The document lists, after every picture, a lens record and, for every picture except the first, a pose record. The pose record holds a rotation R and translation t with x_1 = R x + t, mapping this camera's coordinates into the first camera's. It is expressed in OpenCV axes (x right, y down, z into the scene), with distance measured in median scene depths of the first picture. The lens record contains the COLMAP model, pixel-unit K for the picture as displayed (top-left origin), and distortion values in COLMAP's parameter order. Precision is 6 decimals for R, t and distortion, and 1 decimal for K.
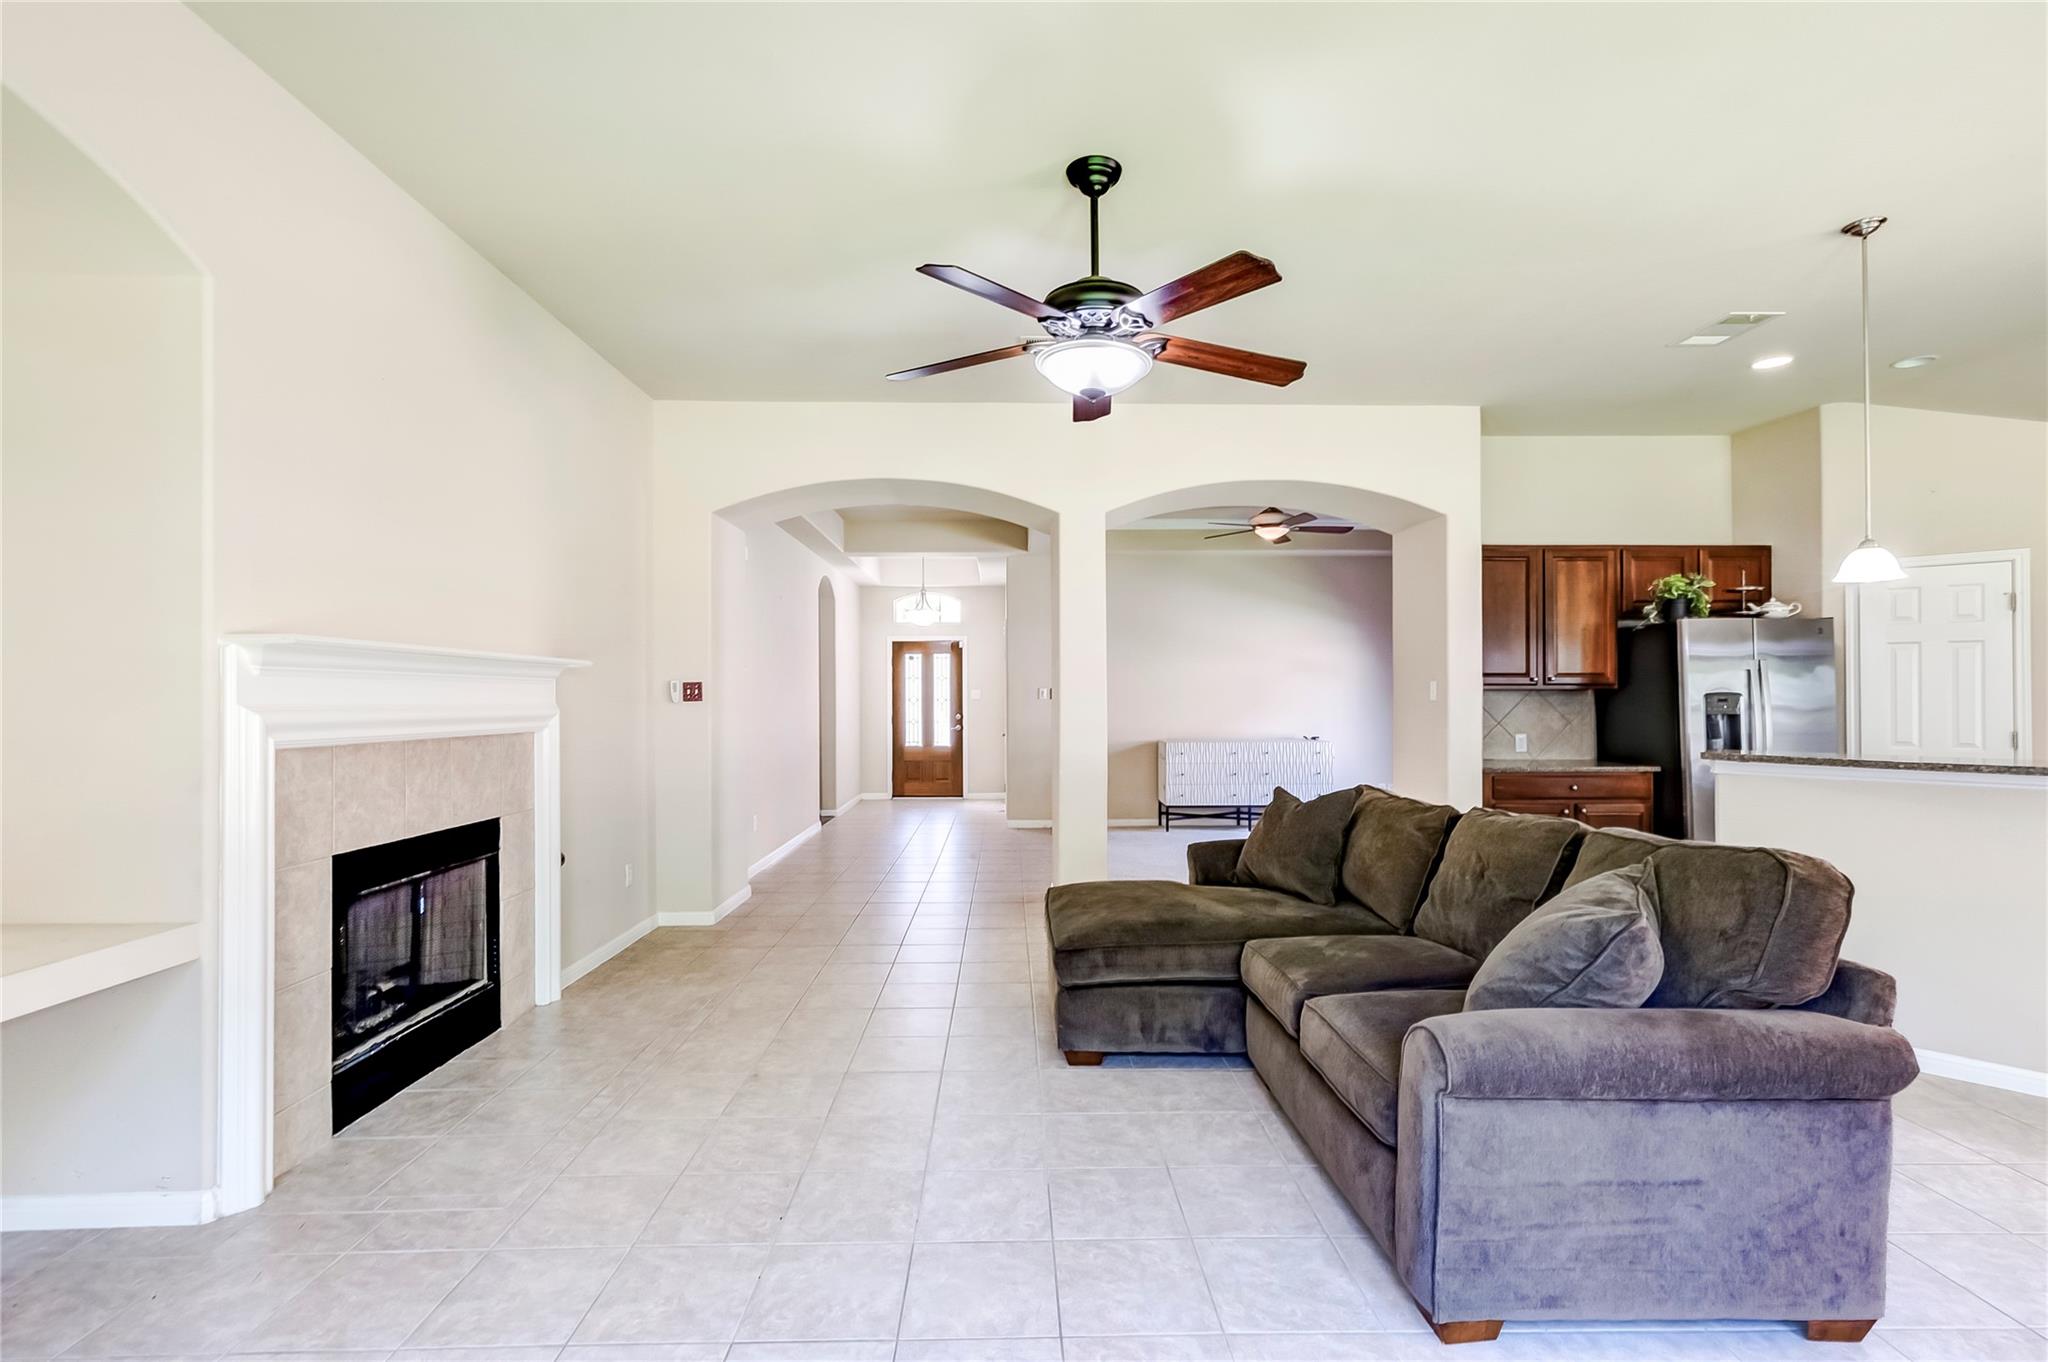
lens RADIAL K [[929.4, 0, 1022.6], [0, 929.4, 686.5], [0, 0, 1]] dist [0.004700, -0.000988]
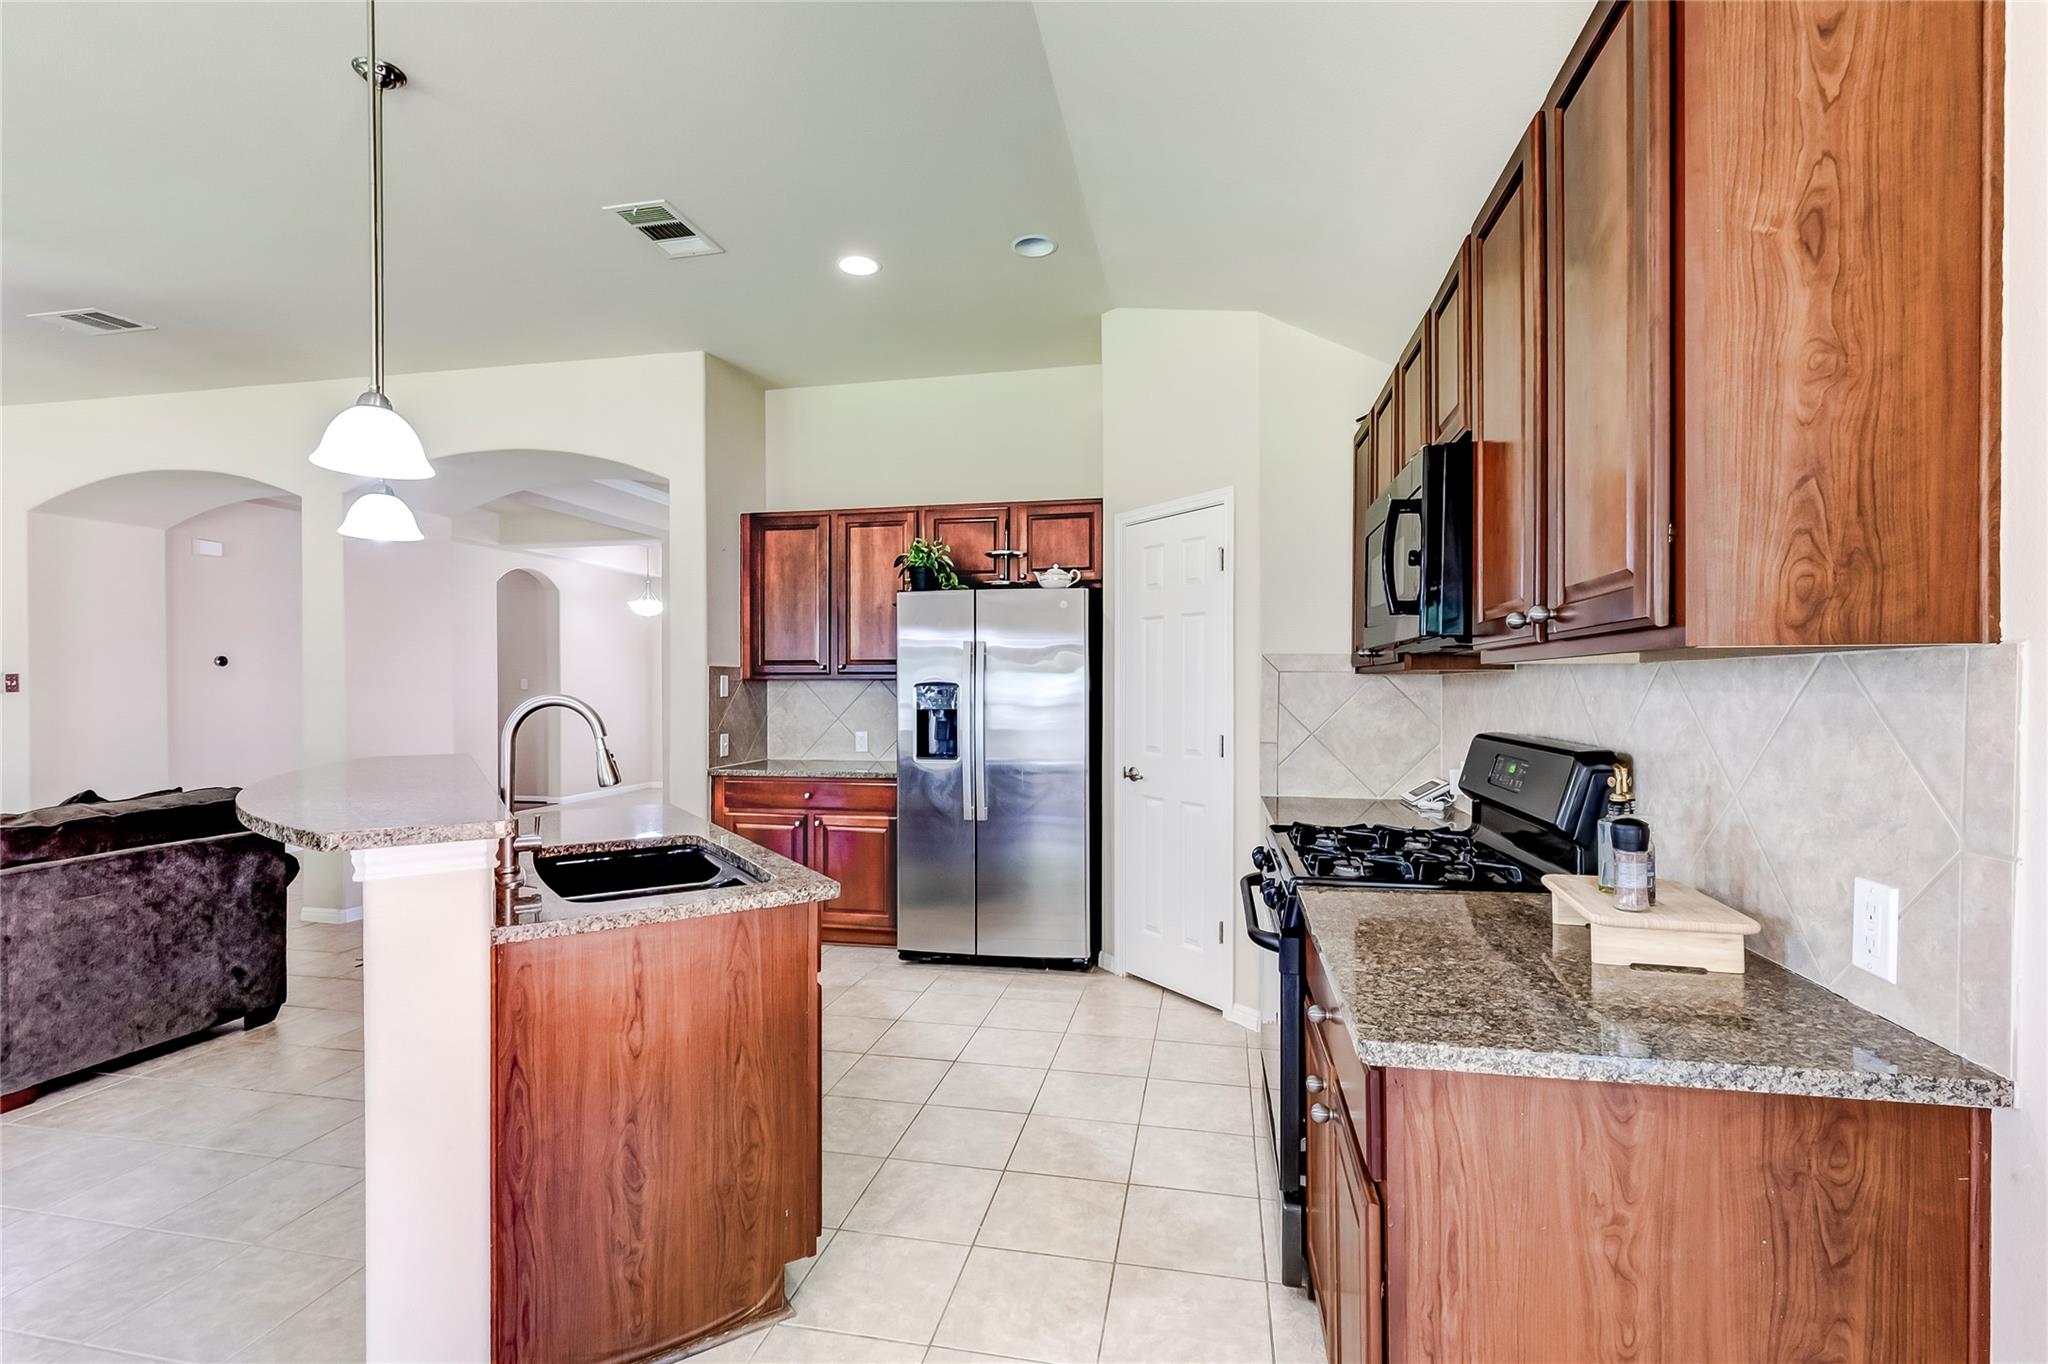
lens RADIAL K [[925.2, 0, 1026.5], [0, 925.2, 686.7], [0, 0, 1]] dist [0.002019, -0.000301]
pose [[0.975349, -0.000331, -0.220669, 0.977638], [0.002684, 0.999943, 0.010366, 0.001717], [0.220653, -0.010702, 0.975294, 0.228508]]
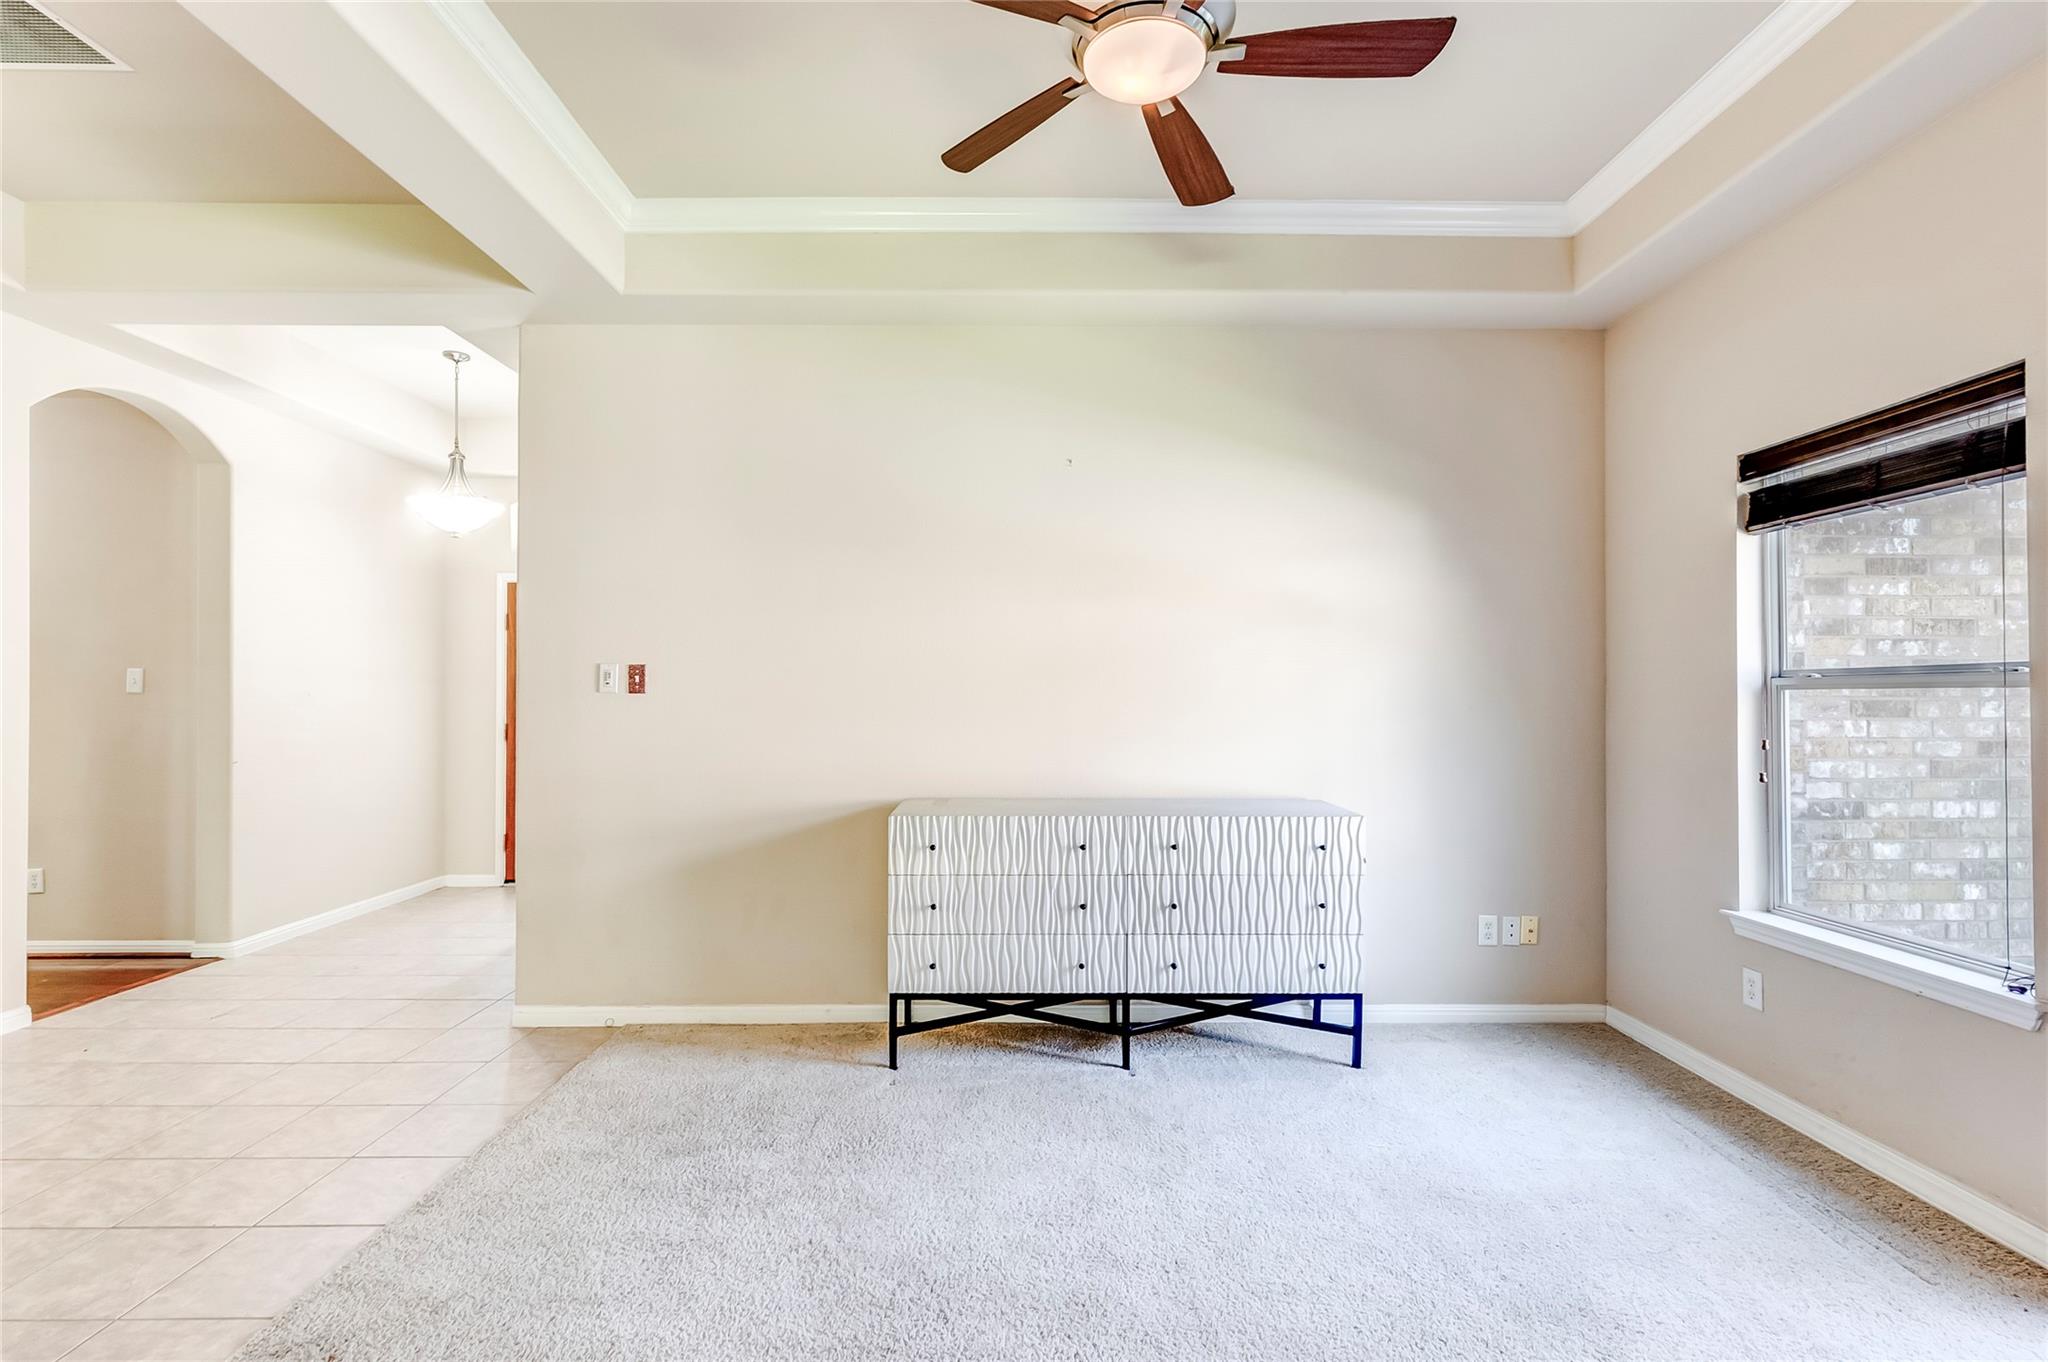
lens RADIAL K [[946.9, 0, 1029.2], [0, 946.9, 685.1], [0, 0, 1]] dist [0.001177, 0.000038]
pose [[0.999944, 0.004155, -0.009722, 0.341523], [-0.004145, 0.999991, 0.001035, 0.016072], [0.009726, -0.000994, 0.999952, 1.036469]]
